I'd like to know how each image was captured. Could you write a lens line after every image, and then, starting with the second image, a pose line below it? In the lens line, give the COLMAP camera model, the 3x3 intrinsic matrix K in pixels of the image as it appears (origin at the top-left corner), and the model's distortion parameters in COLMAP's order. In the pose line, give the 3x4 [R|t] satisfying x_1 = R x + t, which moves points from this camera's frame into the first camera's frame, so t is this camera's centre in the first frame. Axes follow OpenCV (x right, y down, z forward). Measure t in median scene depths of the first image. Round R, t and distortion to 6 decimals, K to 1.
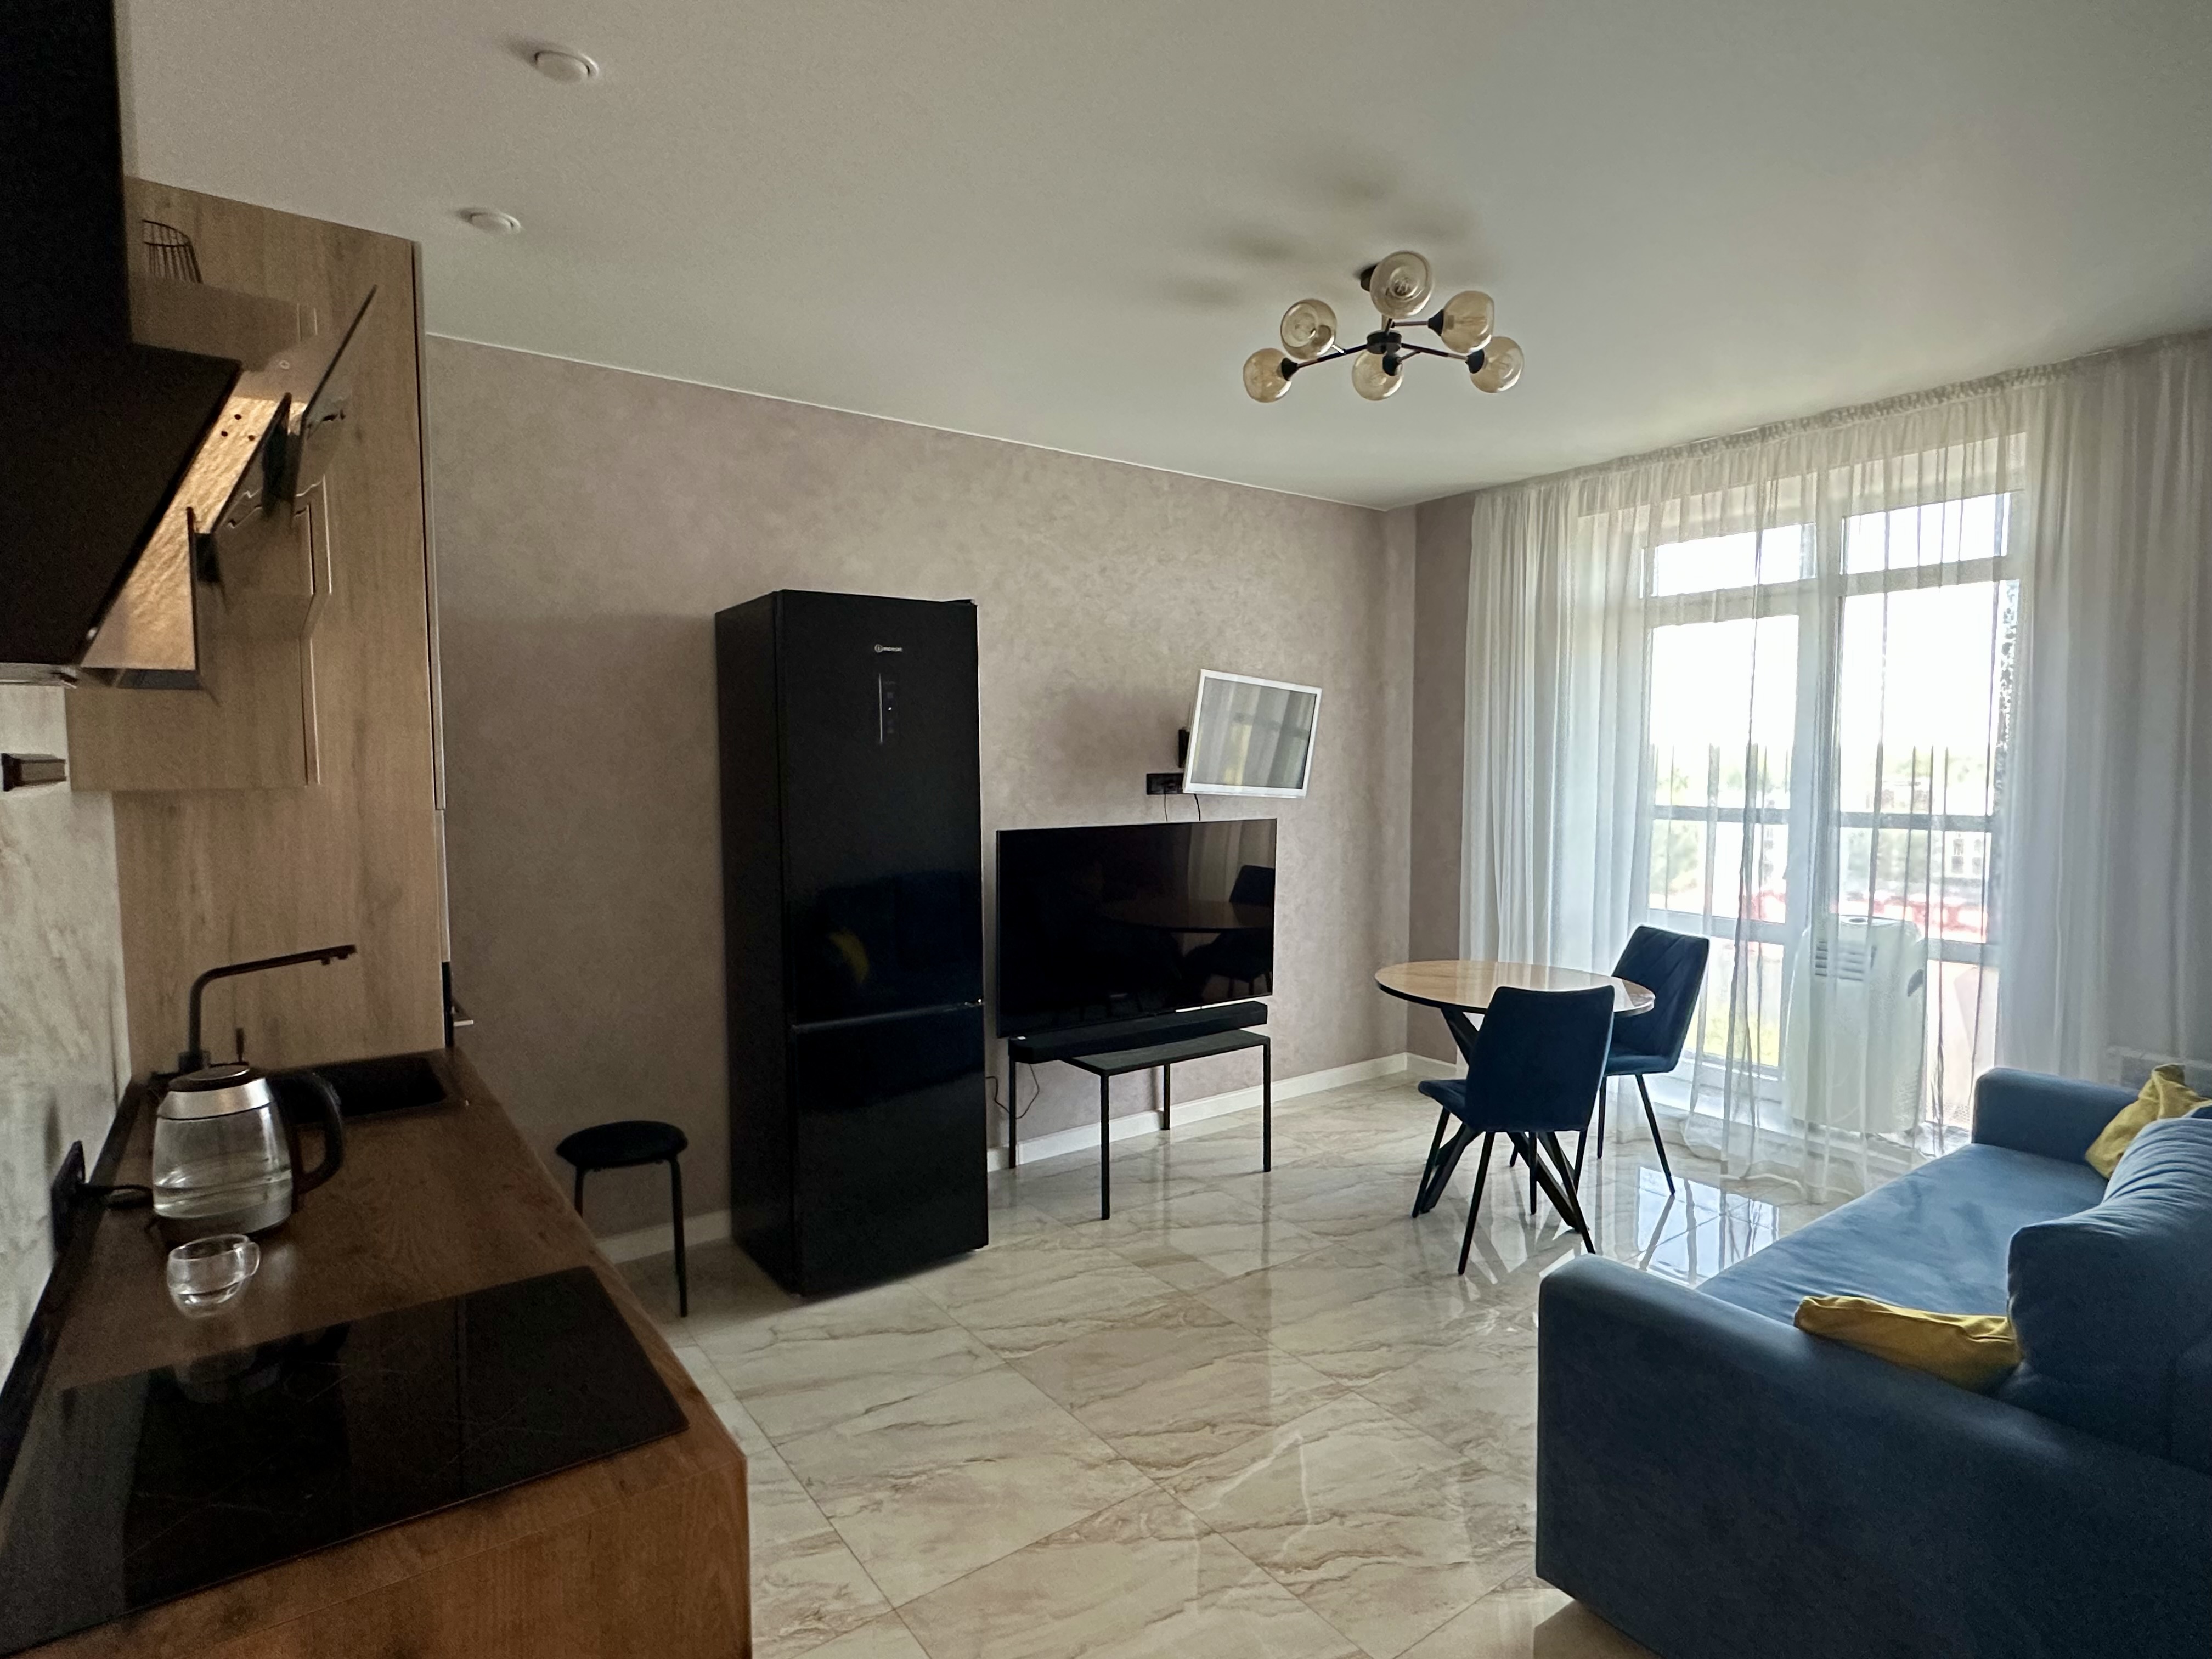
lens RADIAL K [[1148.7, 0, 1100.7], [0, 1148.7, 834.6], [0, 0, 1]] dist [0.000212, 0.000436]
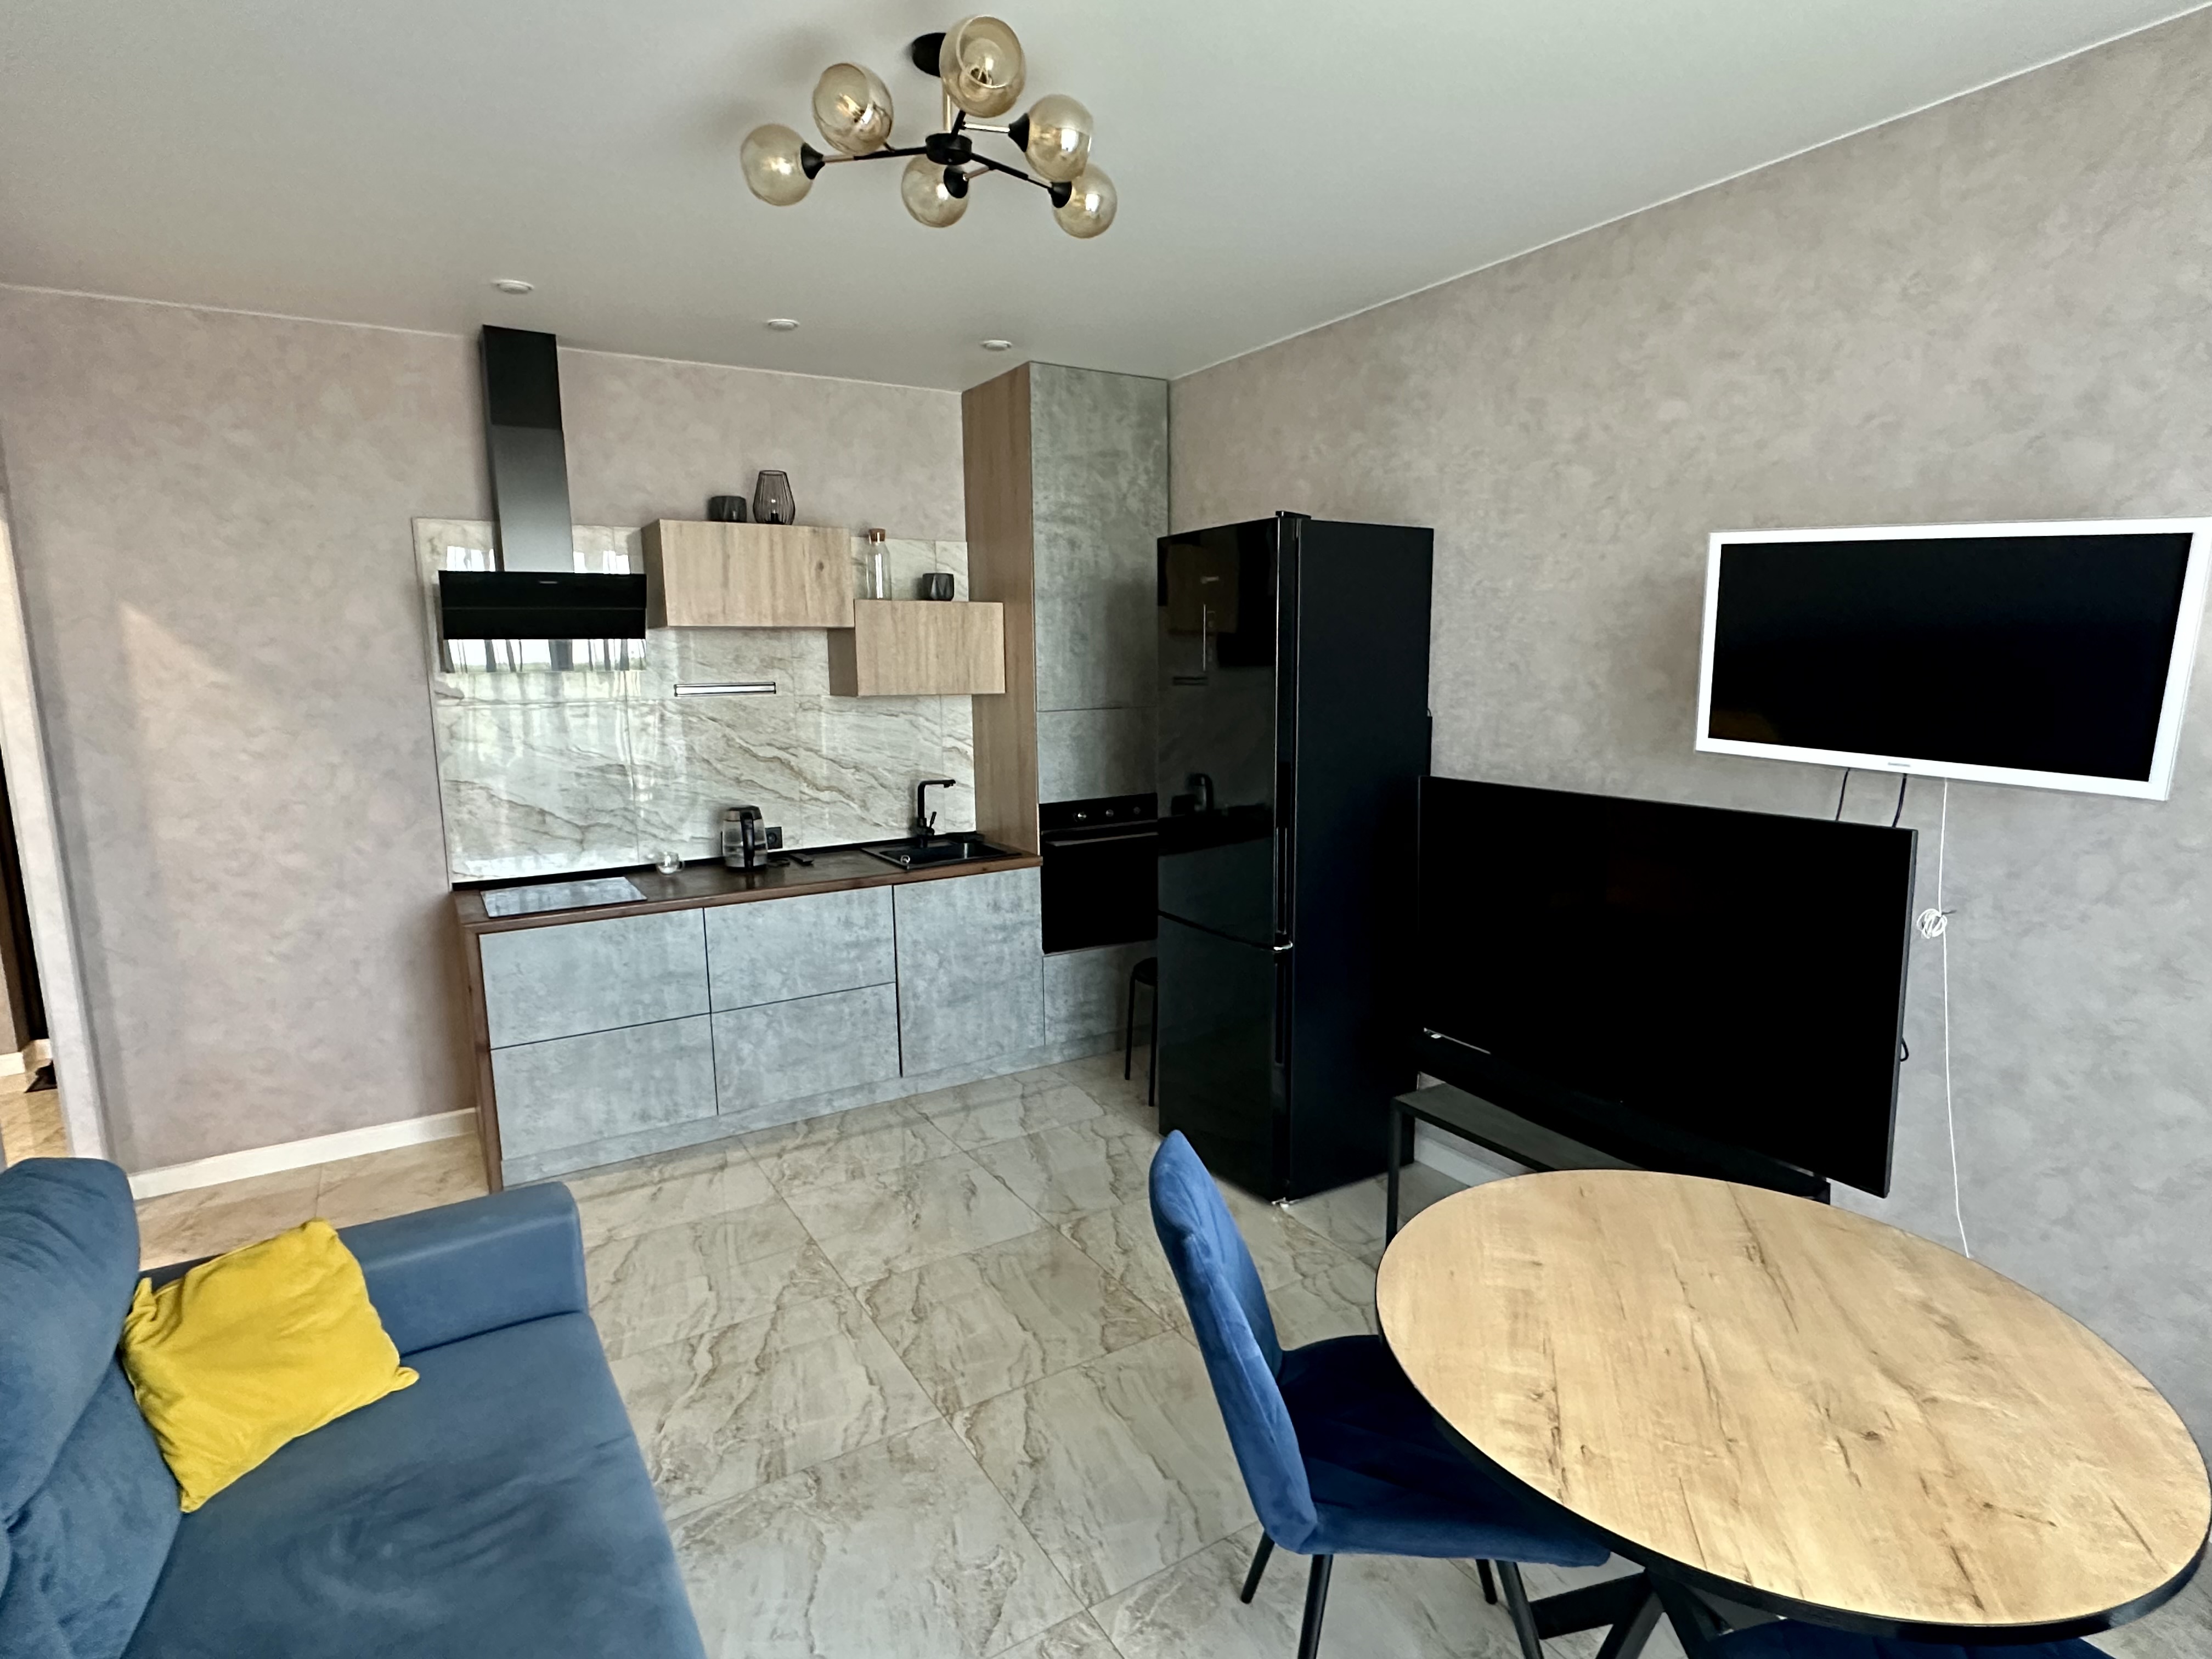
lens RADIAL K [[1148.7, 0, 1103.0], [0, 1148.7, 833.3], [0, 0, 1]] dist [0.000212, 0.000436]
pose [[-0.074230, 0.155195, -0.985091, 0.998595], [-0.056460, 0.985578, 0.159526, -0.108708], [0.995642, 0.067460, -0.064397, 1.128131]]
